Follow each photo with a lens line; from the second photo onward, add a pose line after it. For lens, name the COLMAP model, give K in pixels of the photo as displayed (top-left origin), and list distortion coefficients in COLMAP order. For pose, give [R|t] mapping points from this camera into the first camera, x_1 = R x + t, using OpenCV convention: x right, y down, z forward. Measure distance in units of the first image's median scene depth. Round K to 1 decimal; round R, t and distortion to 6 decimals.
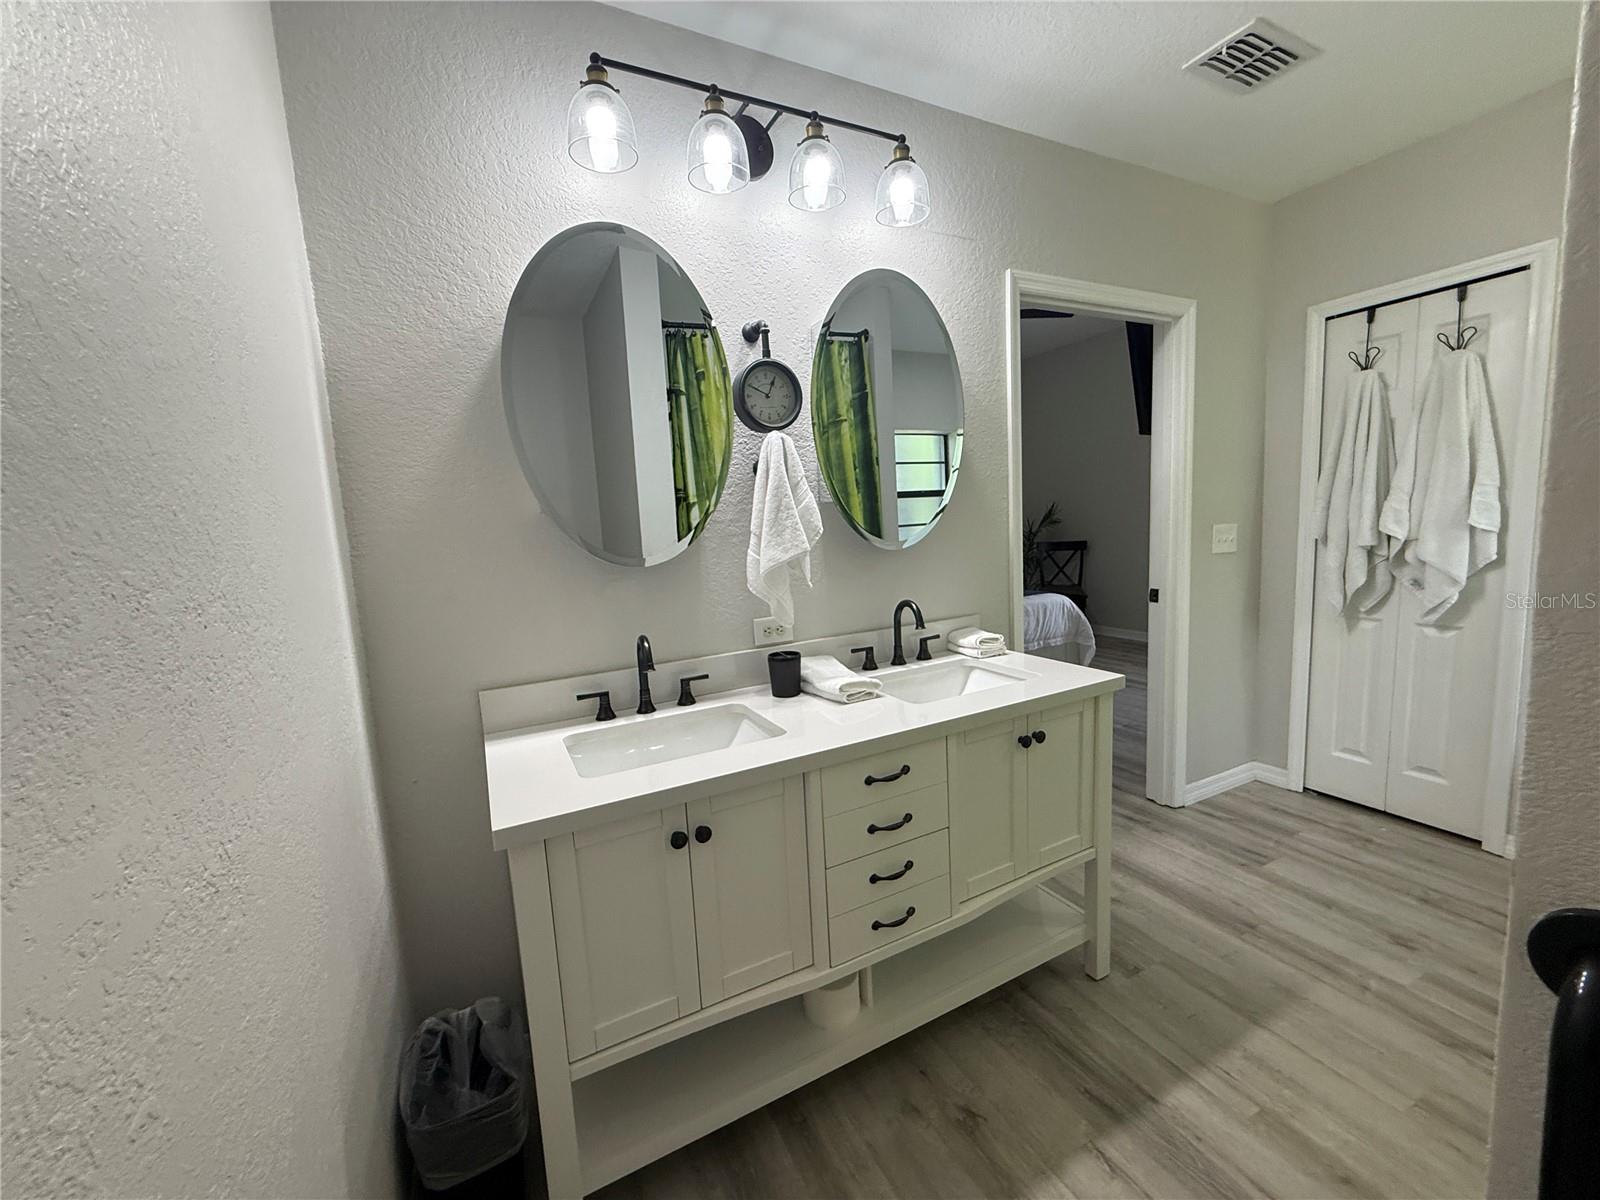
lens RADIAL K [[633.2, 0, 805.1], [0, 633.2, 599.6], [0, 0, 1]] dist [-0.001488, -0.000047]
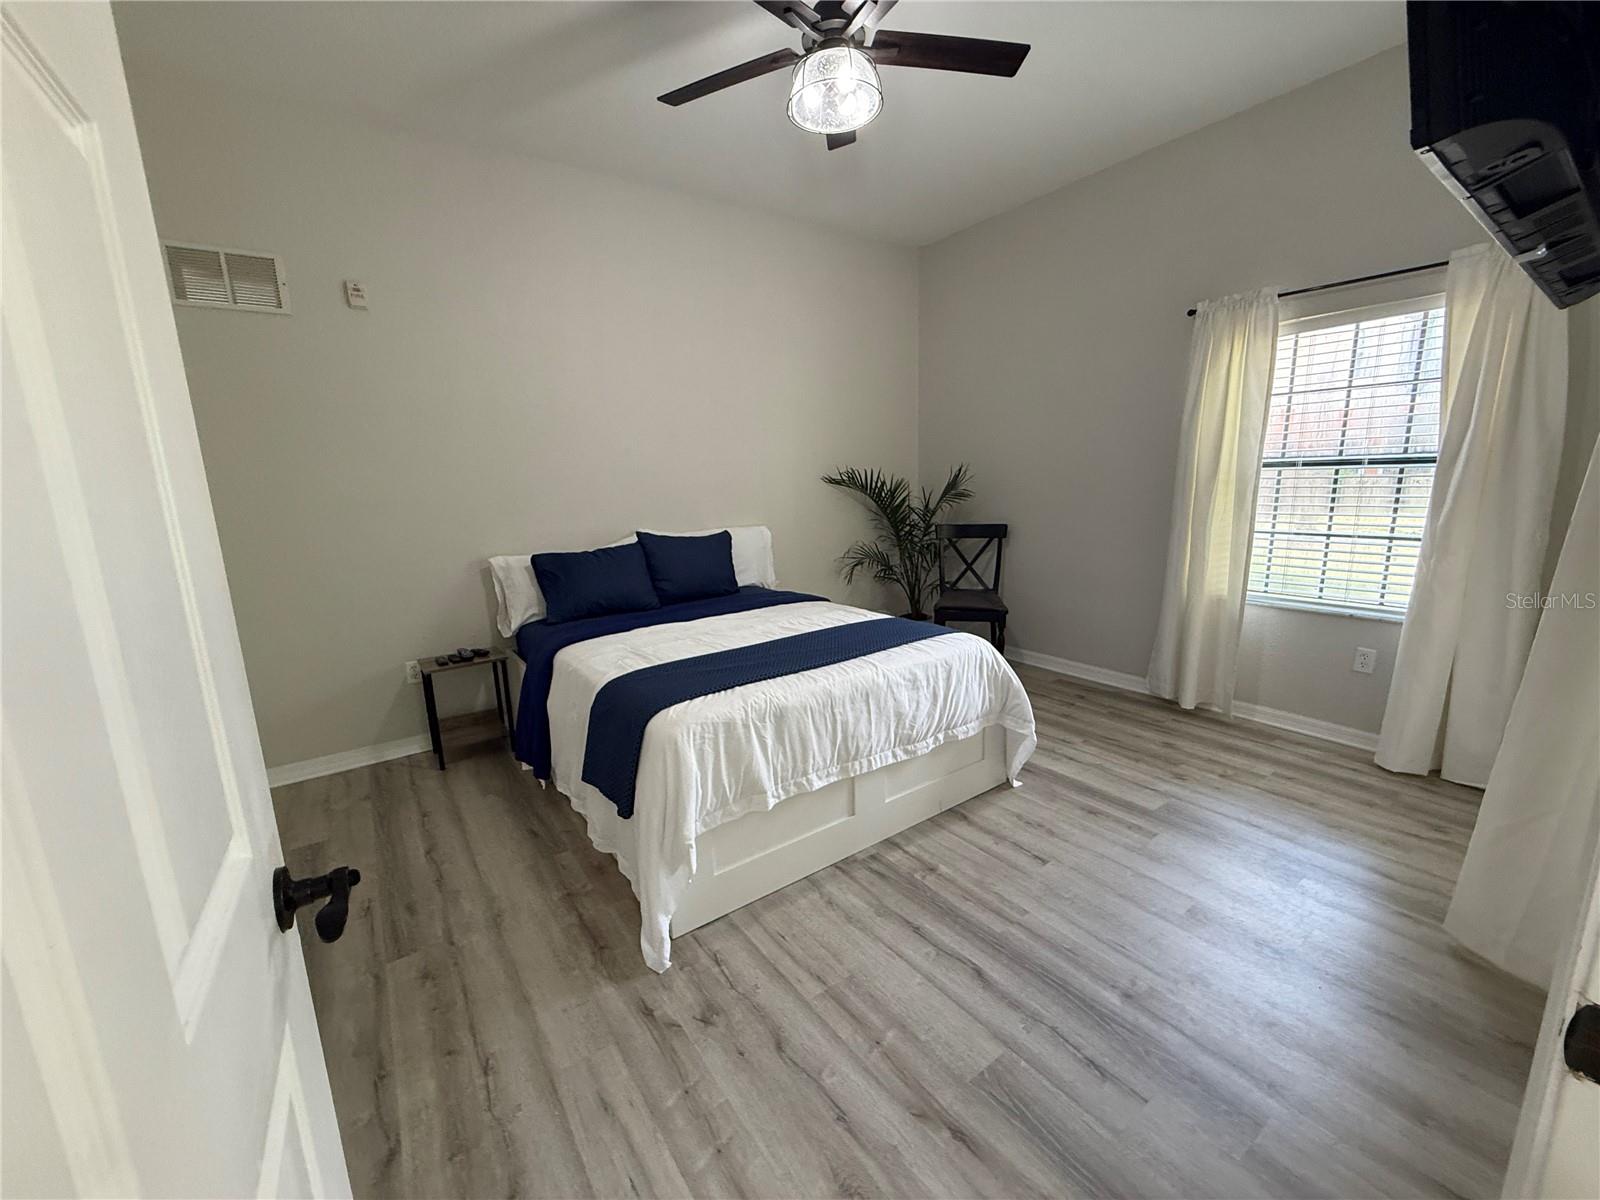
lens RADIAL K [[635.3, 0, 791.3], [0, 635.3, 598.6], [0, 0, 1]] dist [-0.000005, 0.000023]
pose [[0.991509, -0.002949, 0.130004, 0.353620], [-0.005011, 0.998134, 0.060859, -0.147072], [-0.129941, -0.060994, 0.989644, 0.972371]]
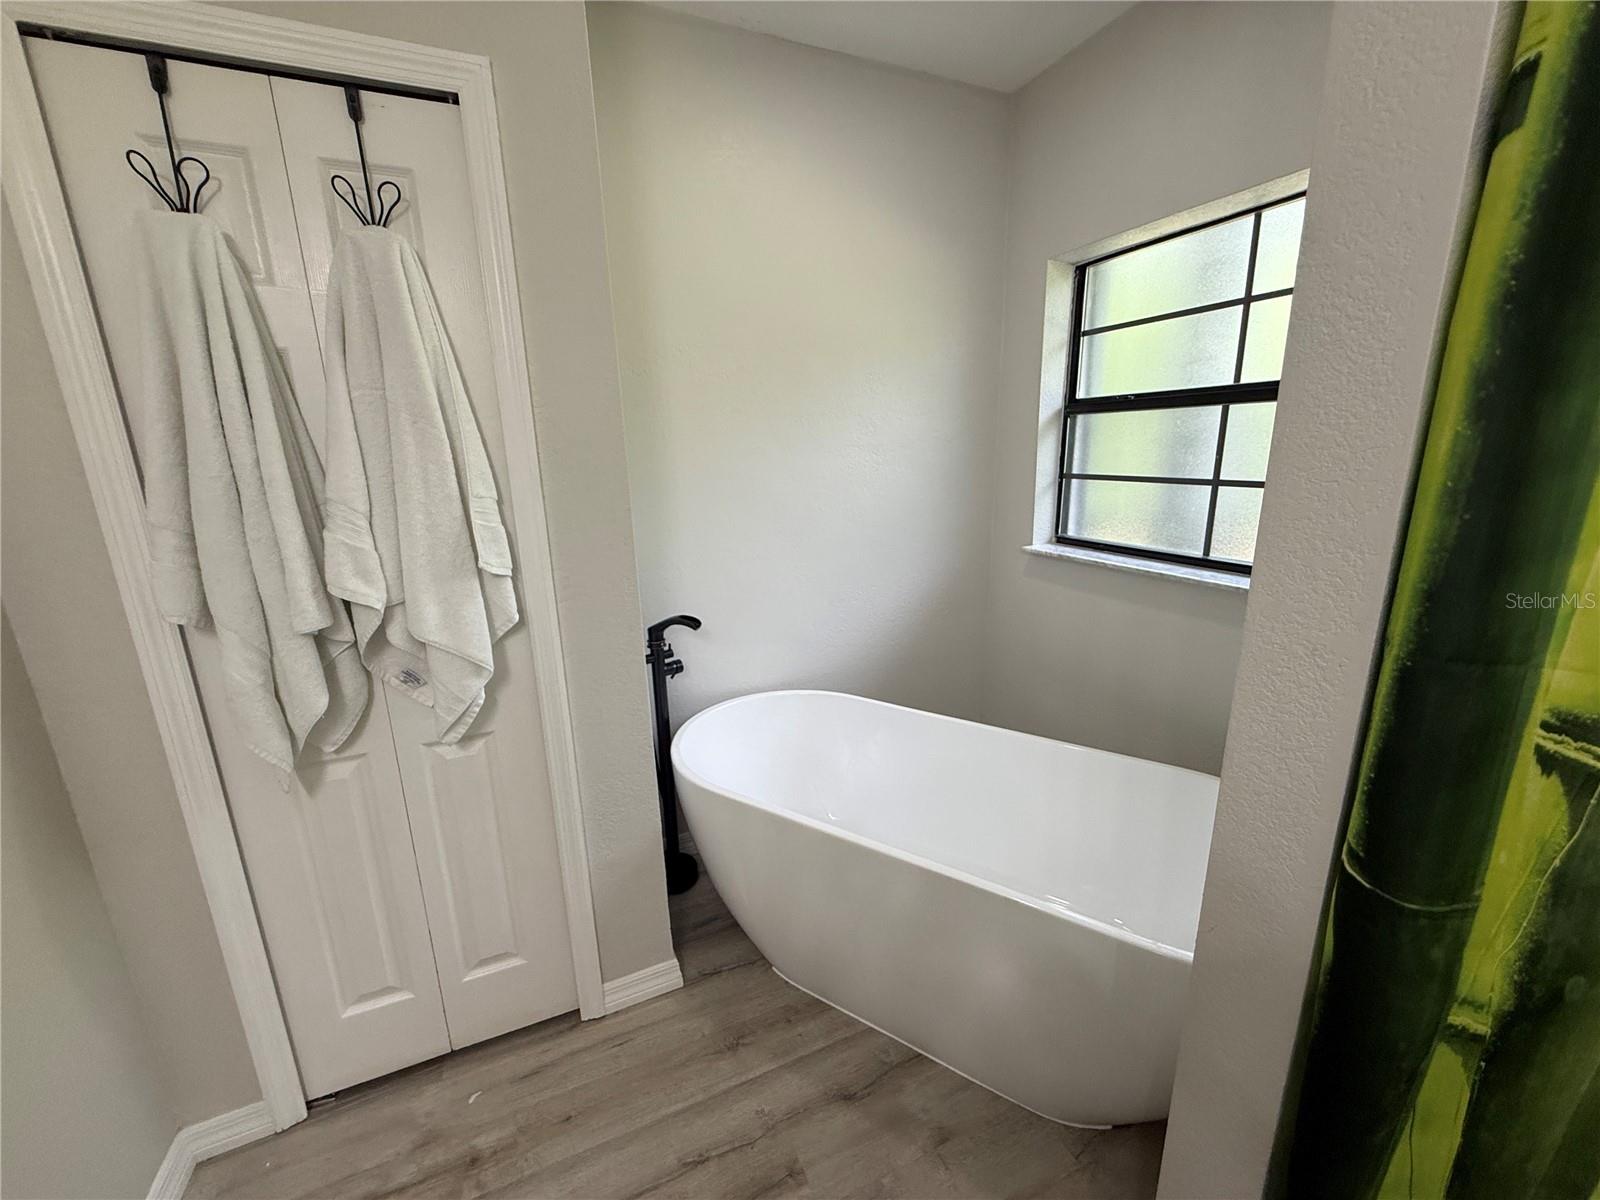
lens RADIAL K [[633.2, 0, 805.1], [0, 633.2, 599.6], [0, 0, 1]] dist [-0.001488, -0.000047]
pose [[0.060871, -0.182772, 0.981269, 0.466606], [0.147437, 0.973955, 0.172263, -0.132110], [-0.987197, 0.134190, 0.086233, 0.607034]]
